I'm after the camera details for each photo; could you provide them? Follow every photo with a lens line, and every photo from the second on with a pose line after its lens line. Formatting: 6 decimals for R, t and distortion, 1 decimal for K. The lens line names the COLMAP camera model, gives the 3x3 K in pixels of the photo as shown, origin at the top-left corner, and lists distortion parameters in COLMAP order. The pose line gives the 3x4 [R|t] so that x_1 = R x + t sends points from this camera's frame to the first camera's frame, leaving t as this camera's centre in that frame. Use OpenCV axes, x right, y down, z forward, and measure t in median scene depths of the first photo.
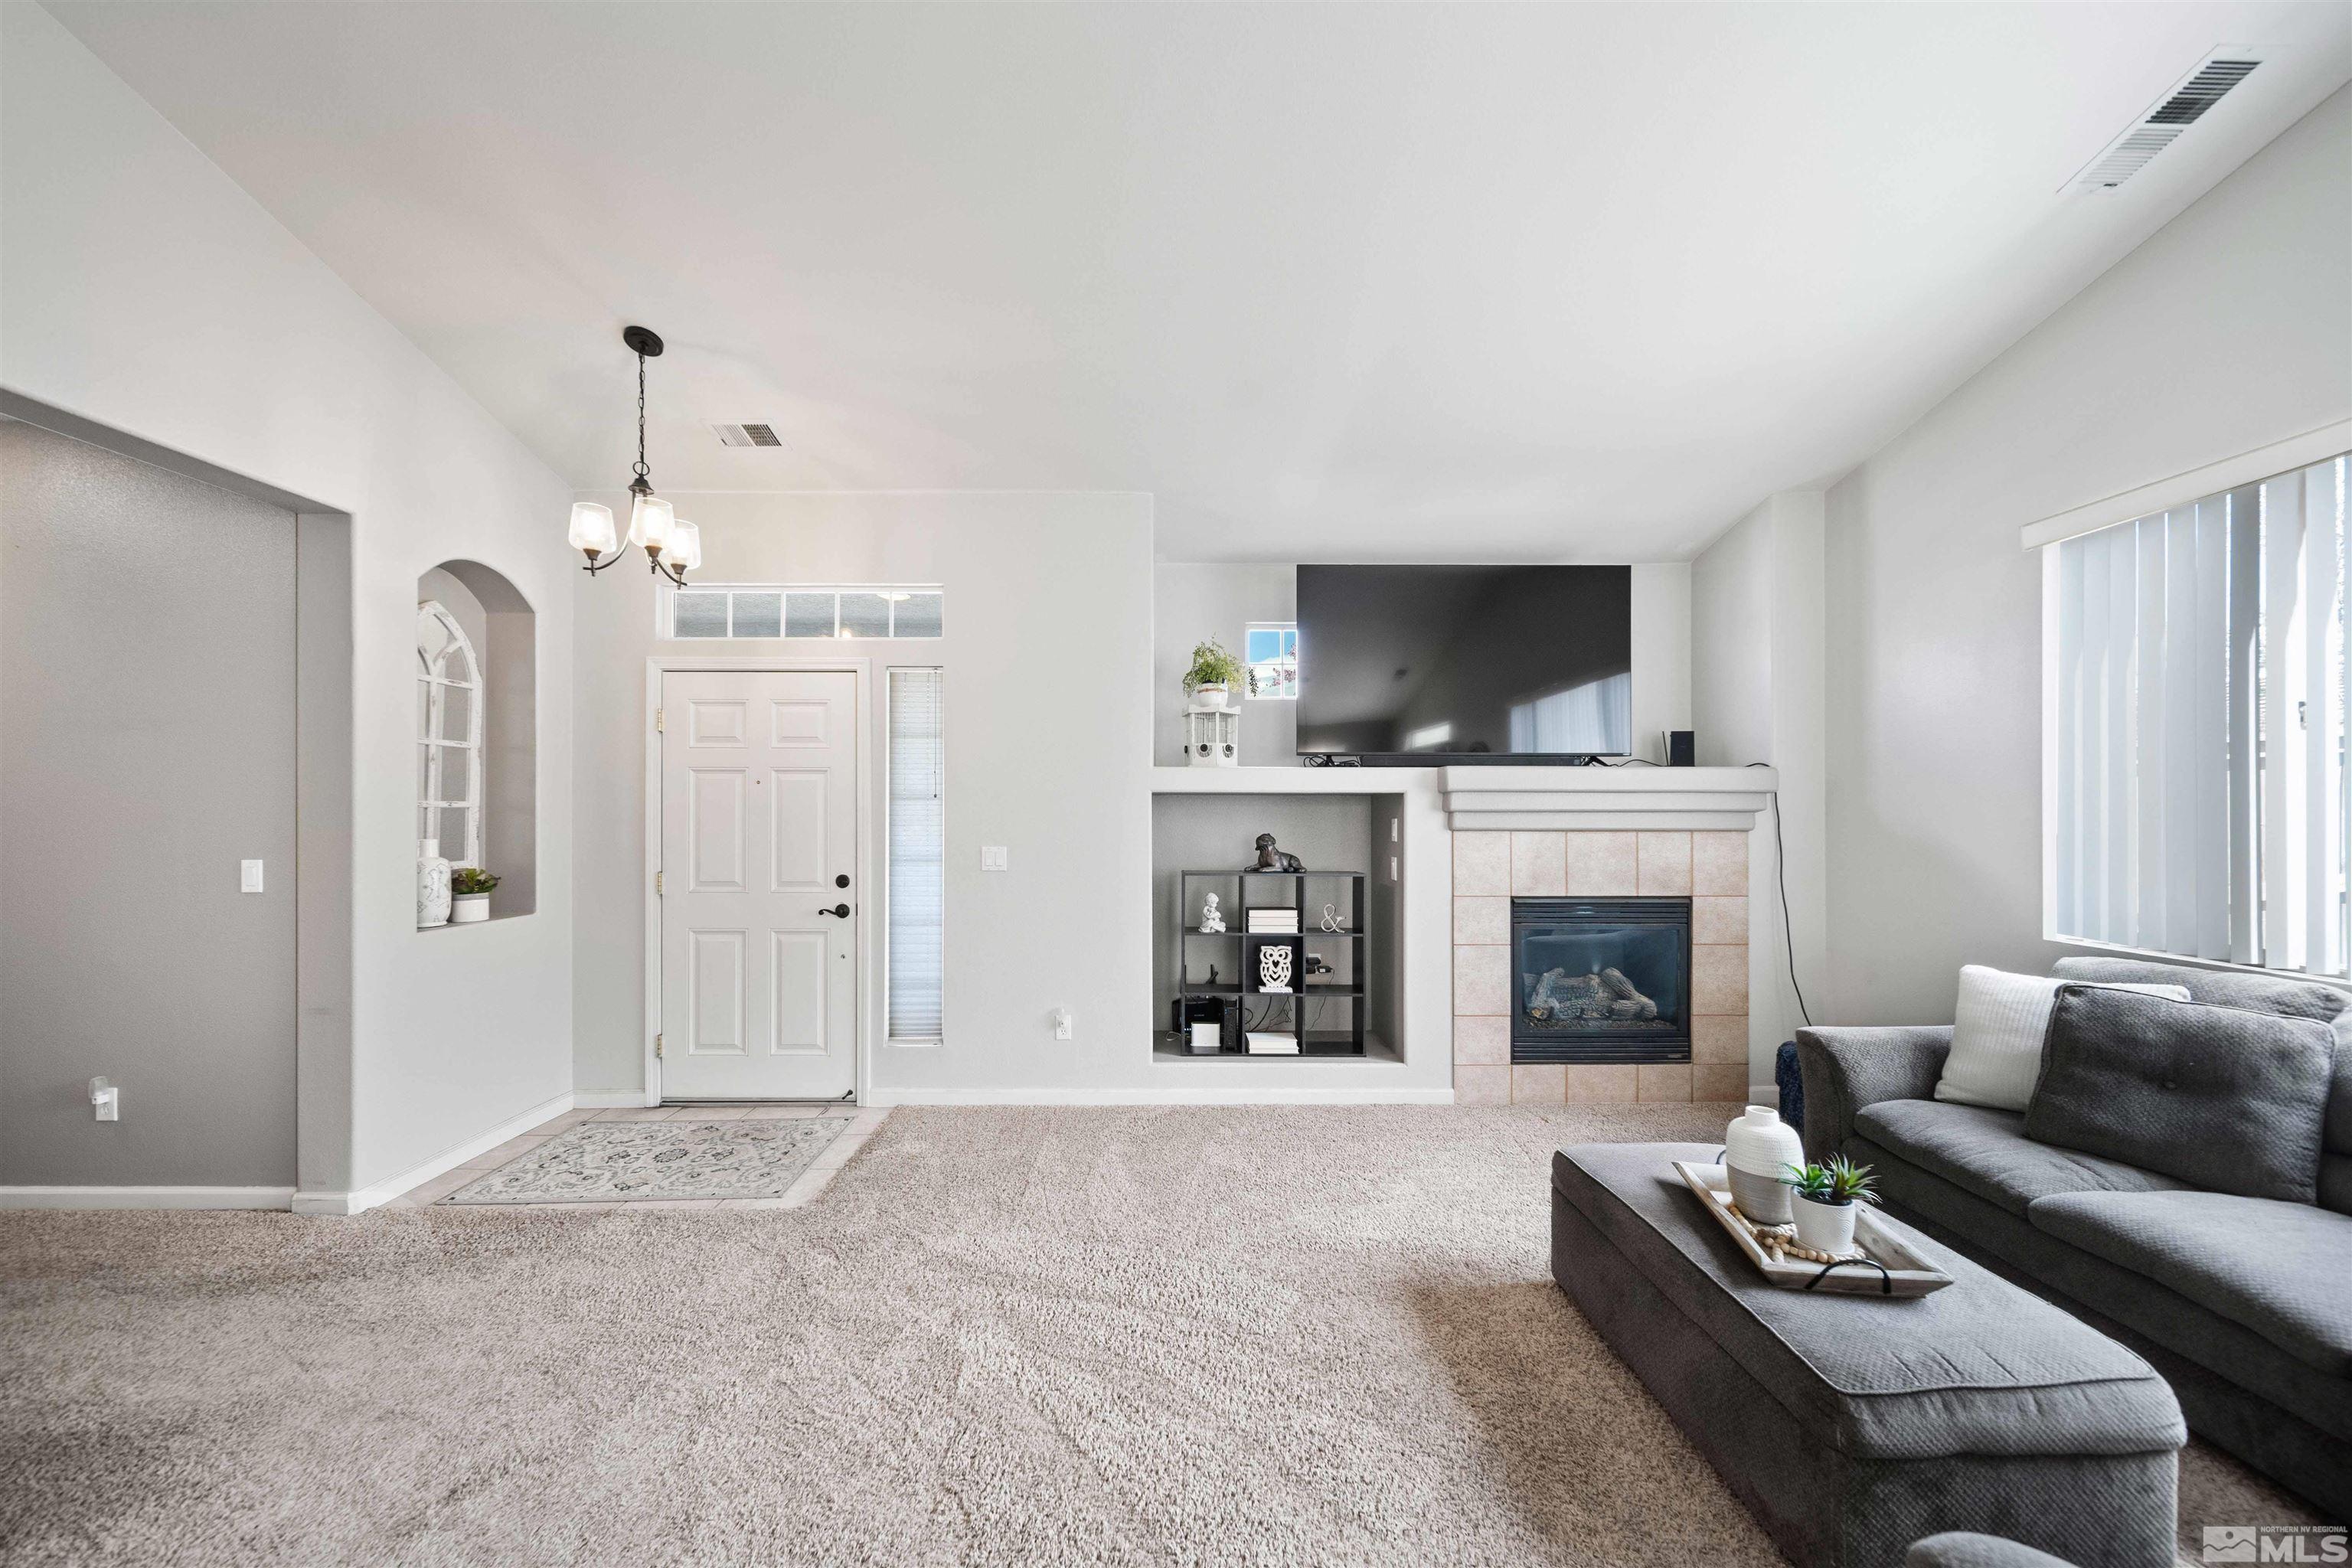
lens RADIAL K [[869.1, 0, 1189.2], [0, 869.1, 817.3], [0, 0, 1]] dist [0.002036, 0.000104]
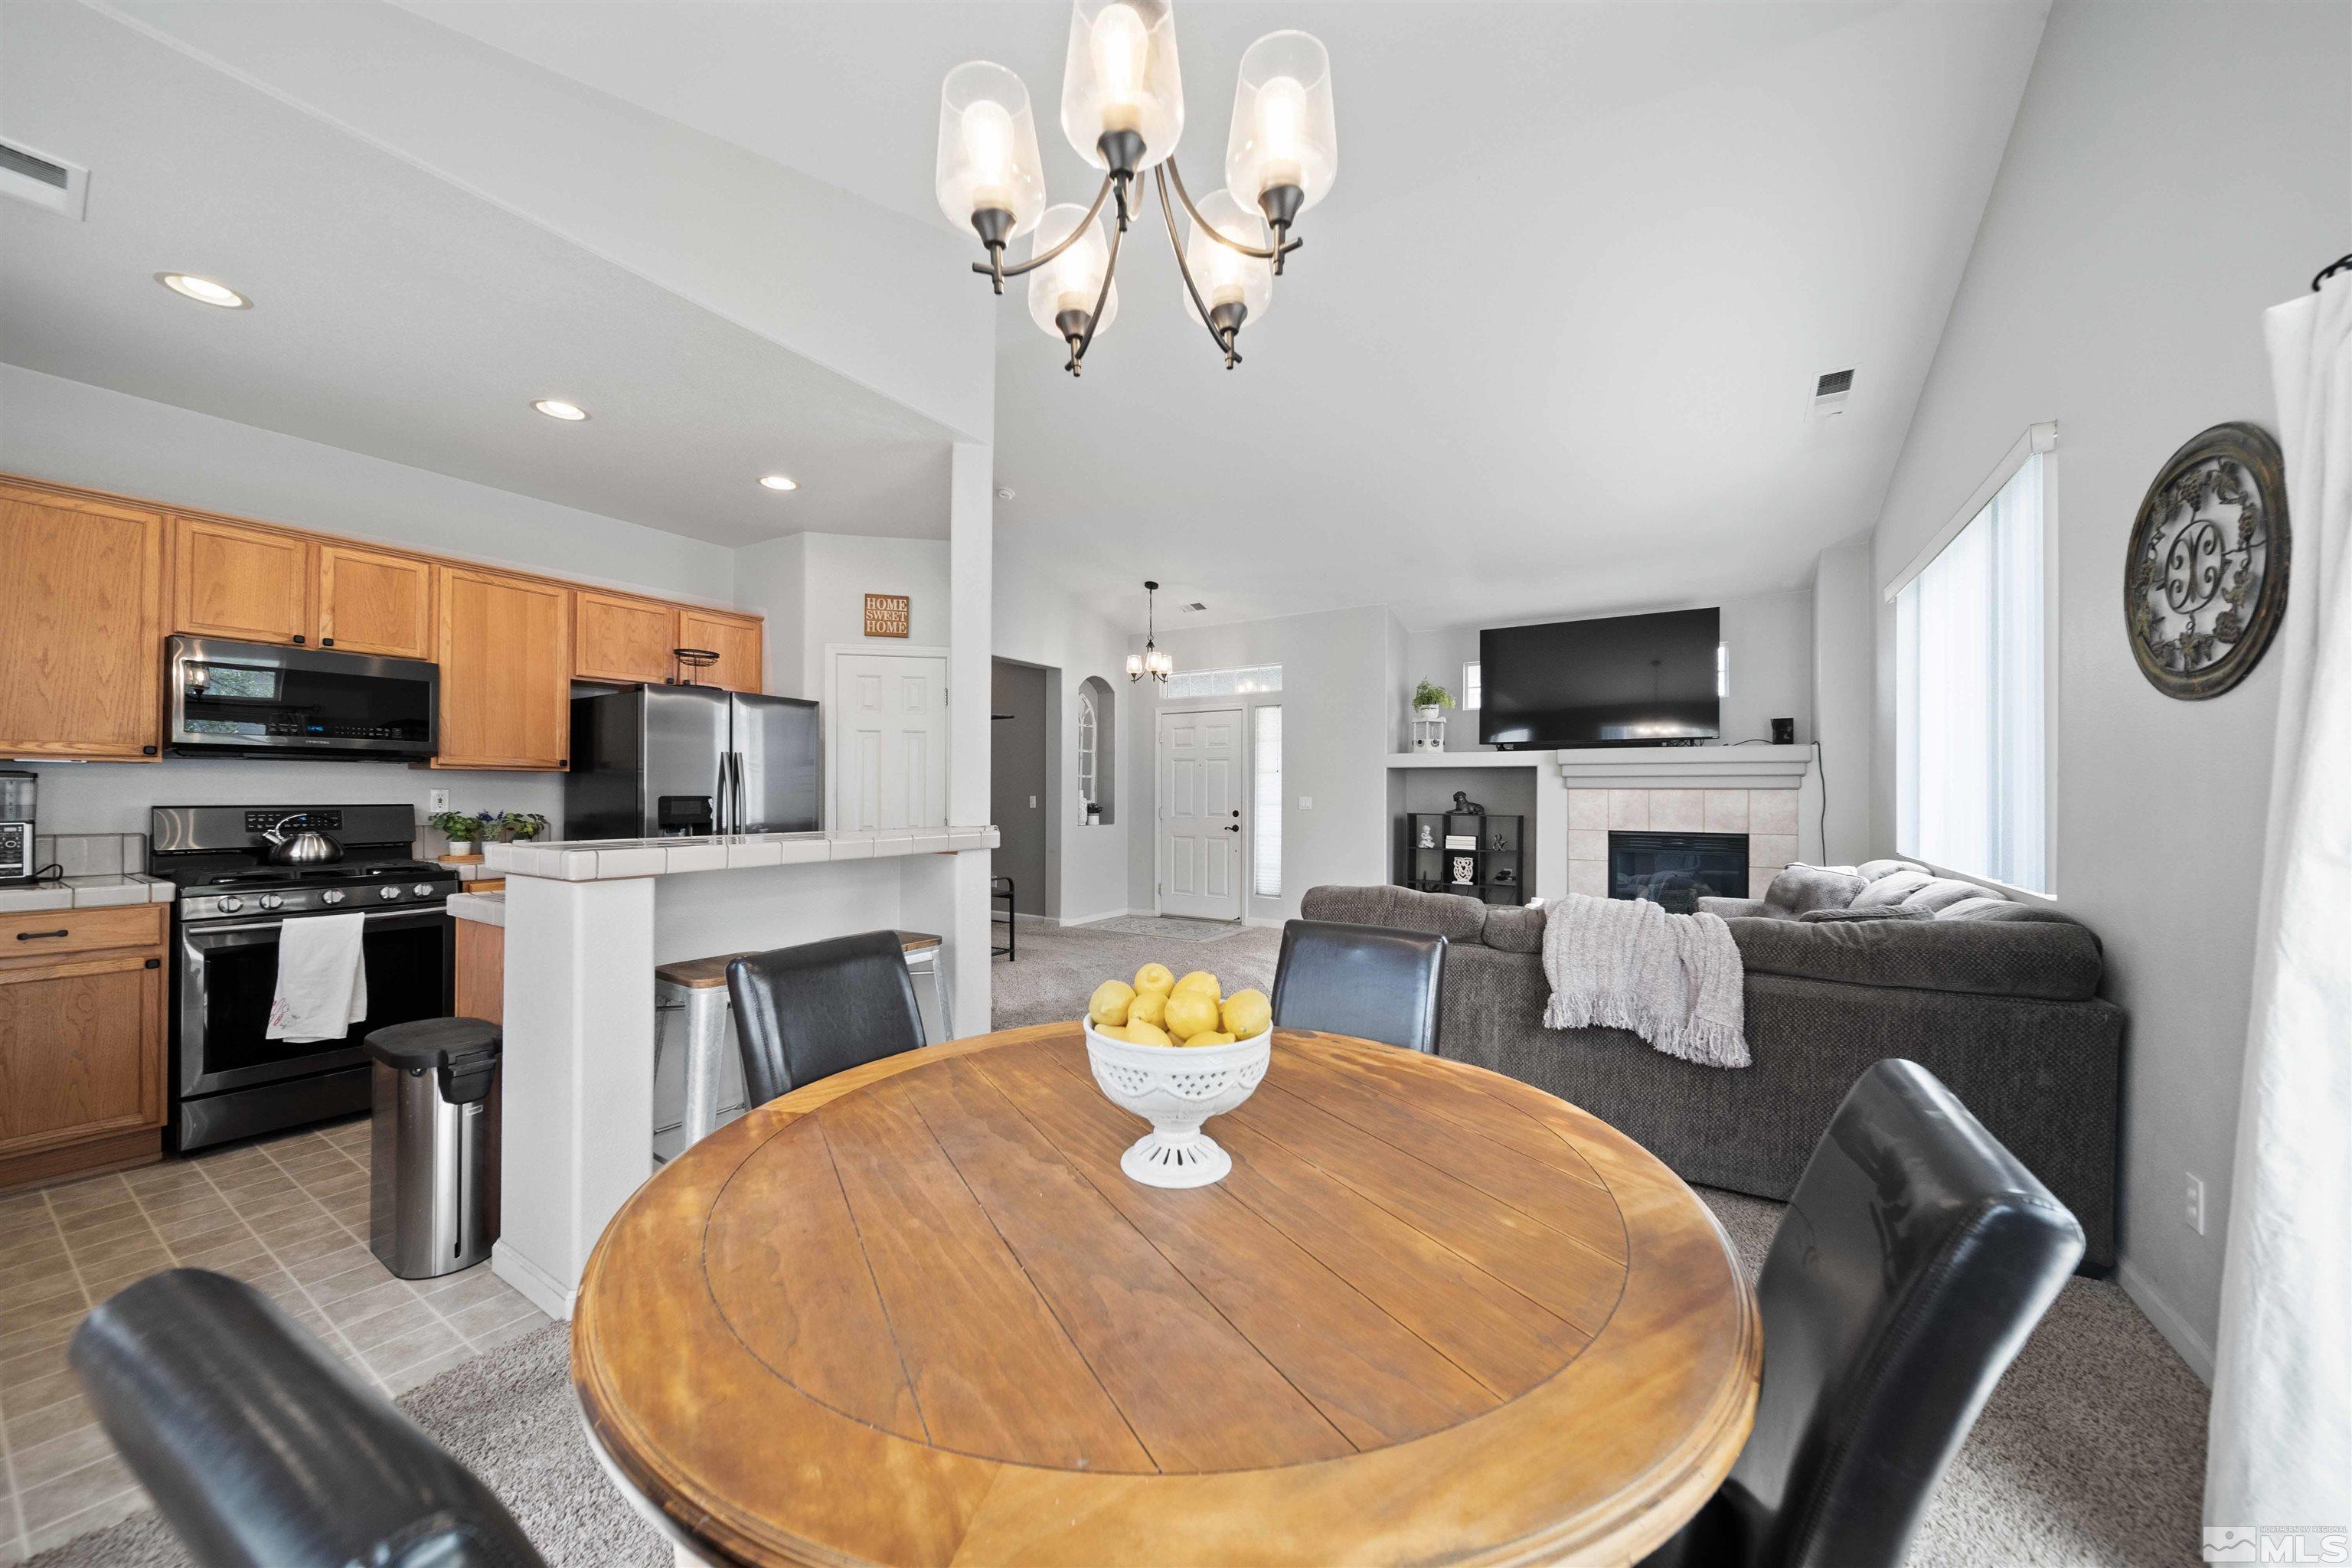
lens RADIAL K [[869.1, 0, 1178.7], [0, 869.1, 788.3], [0, 0, 1]] dist [0.002036, 0.000104]
pose [[0.844833, -0.000896, -0.535030, 0.565646], [-0.004639, 0.999949, -0.009000, 0.032744], [0.535010, 0.010085, 0.844785, -0.774159]]
